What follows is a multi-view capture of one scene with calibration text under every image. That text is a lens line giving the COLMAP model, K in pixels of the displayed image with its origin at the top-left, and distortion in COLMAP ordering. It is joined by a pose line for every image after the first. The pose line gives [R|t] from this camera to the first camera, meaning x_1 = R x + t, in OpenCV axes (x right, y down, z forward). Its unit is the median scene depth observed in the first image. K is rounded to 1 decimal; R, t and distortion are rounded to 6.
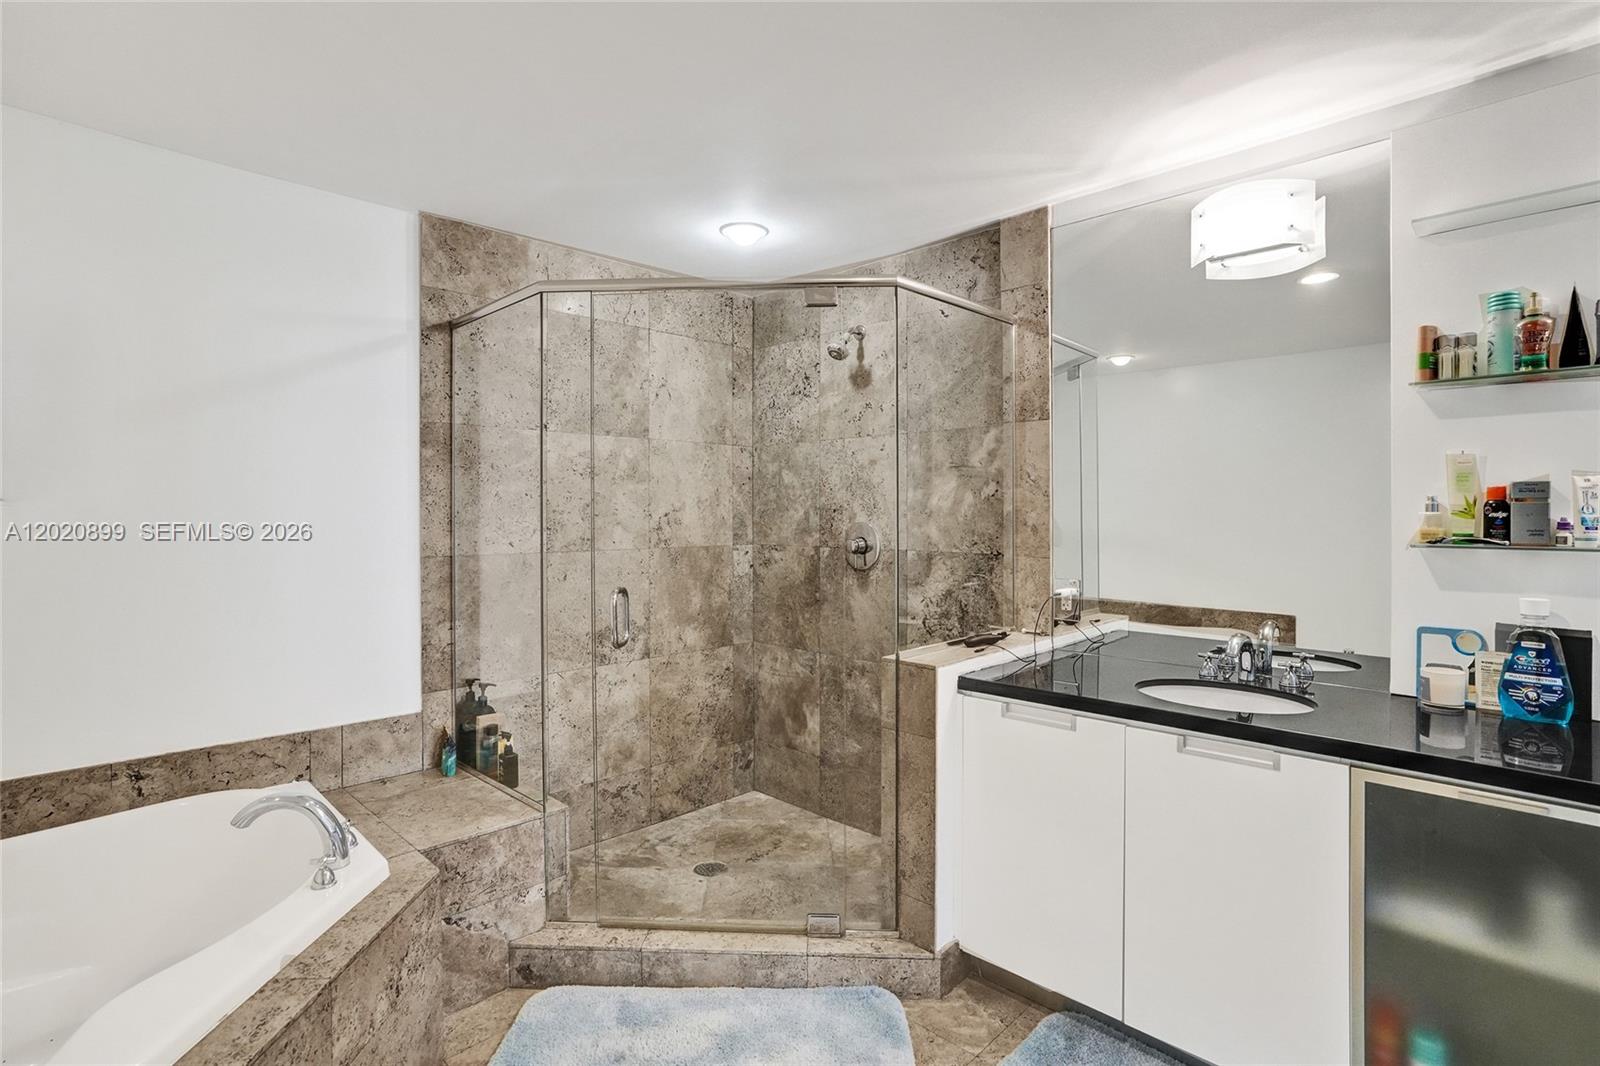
lens RADIAL K [[778.8, 0, 819.8], [0, 778.8, 516.1], [0, 0, 1]] dist [-0.053225, 0.030520]
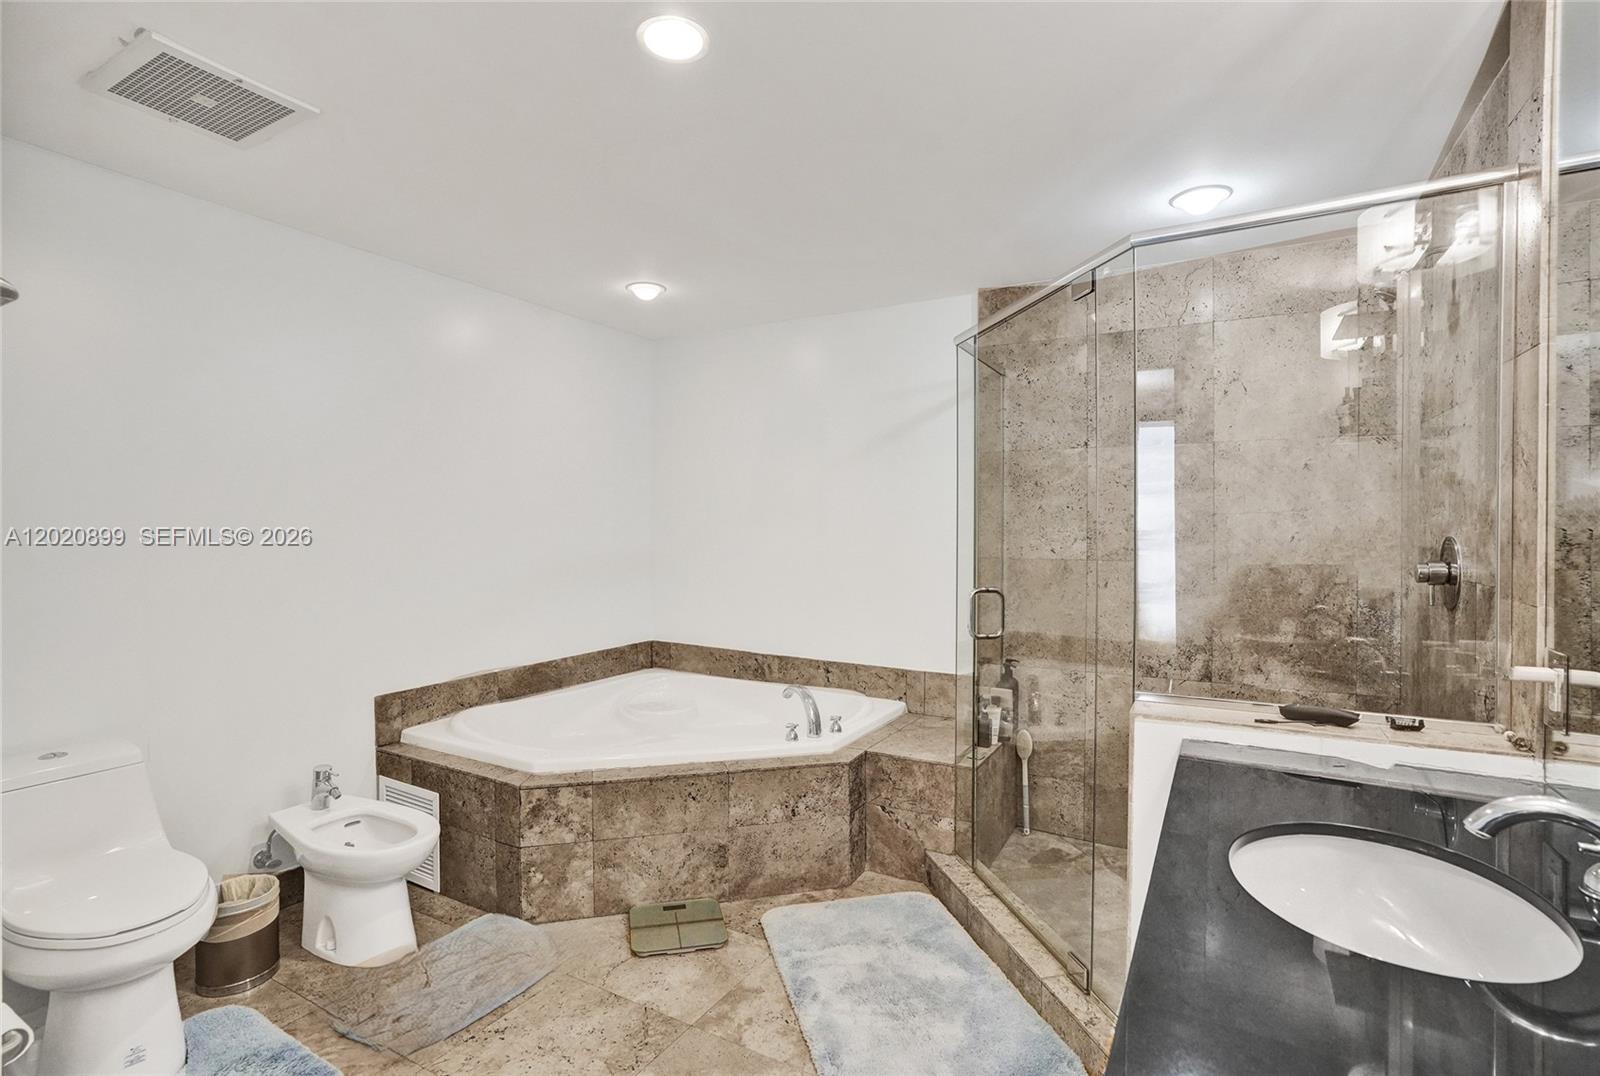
lens RADIAL K [[775.7, 0, 773.5], [0, 775.7, 535.7], [0, 0, 1]] dist [-0.040643, 0.000227]
pose [[0.228545, 0.015107, -0.973416, 0.761684], [-0.004573, 0.999885, 0.014444, -0.000860], [0.973523, 0.001150, 0.228588, 0.413508]]
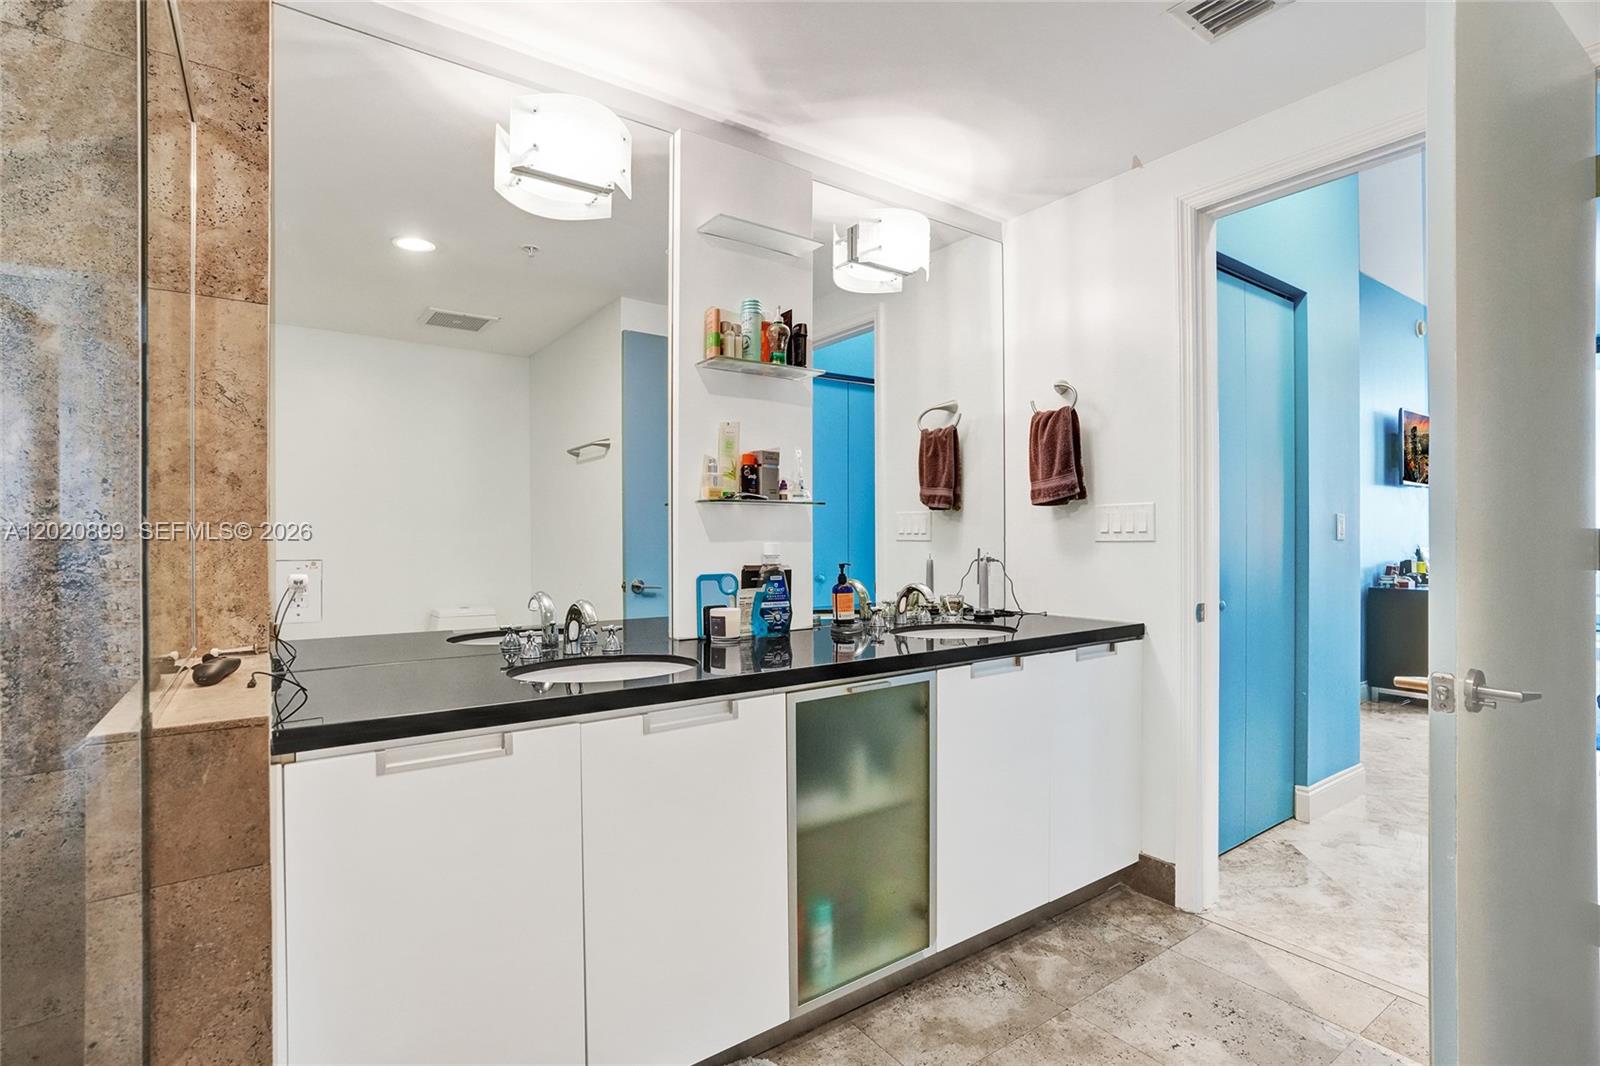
lens RADIAL K [[772.5, 0, 813.0], [0, 772.5, 529.2], [0, 0, 1]] dist [-0.050975, 0.031010]
pose [[0.188271, 0.004683, 0.982106, -0.243061], [0.007566, 0.999952, -0.006218, 0.069817], [-0.982088, 0.008602, 0.188227, 0.505871]]
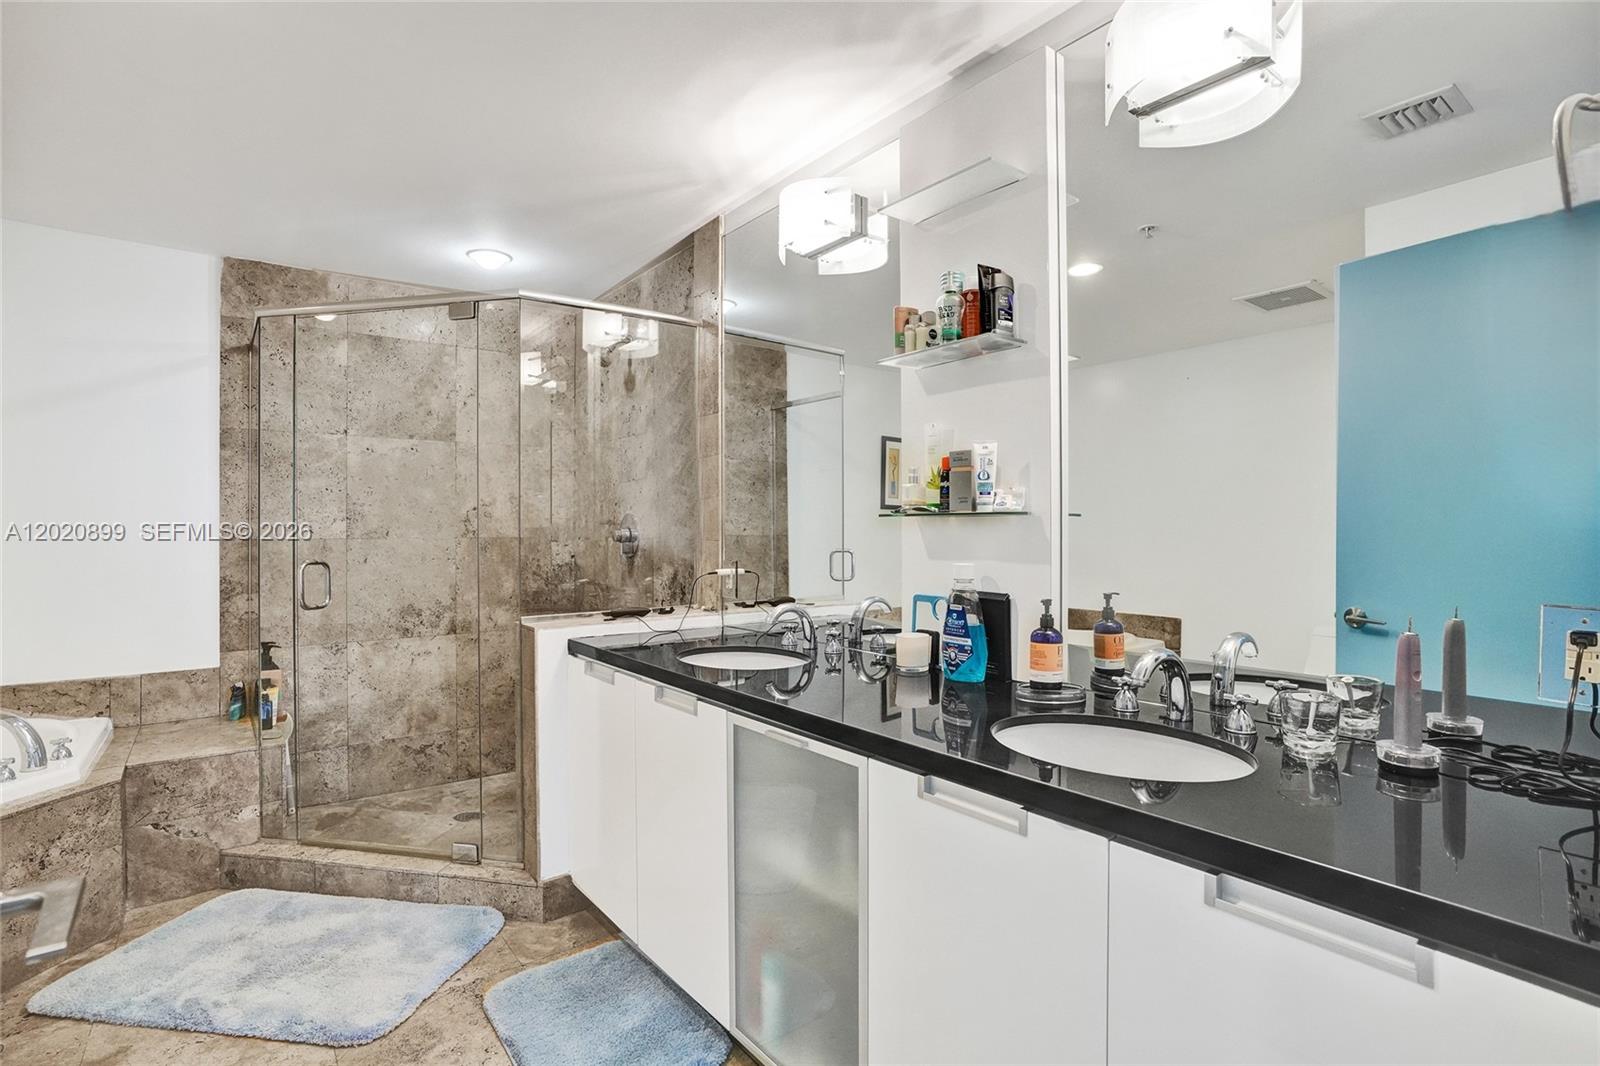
lens RADIAL K [[772.5, 0, 813.0], [0, 772.5, 529.2], [0, 0, 1]] dist [-0.050975, 0.031010]
pose [[0.989712, -0.001128, -0.143070, 0.653949], [0.000425, 0.999988, -0.004948, 0.049198], [0.143074, 0.004836, 0.989700, -0.054739]]
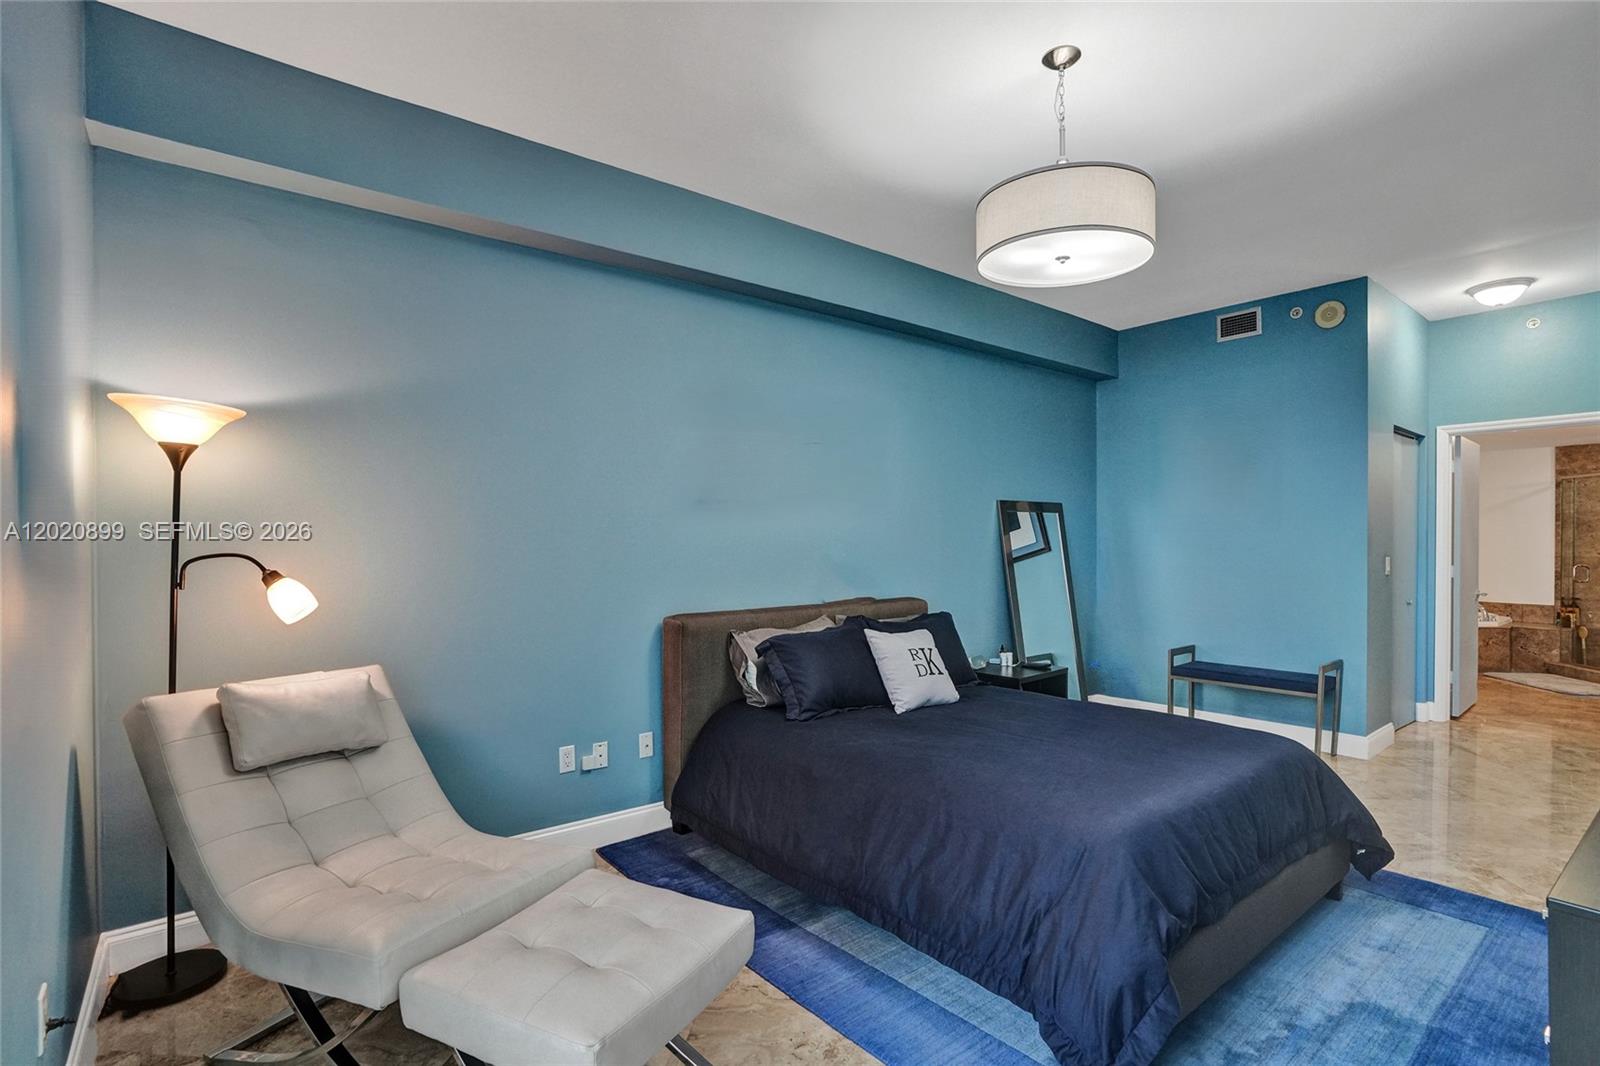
lens RADIAL K [[758.8, 0, 800.9], [0, 758.8, 541.4], [0, 0, 1]] dist [0.002582, 0.001253]
pose [[-0.116229, 0.006457, -0.993201, 3.328542], [-0.005897, 0.999957, 0.007191, -0.013745], [0.993205, 0.006693, -0.116186, -1.931970]]
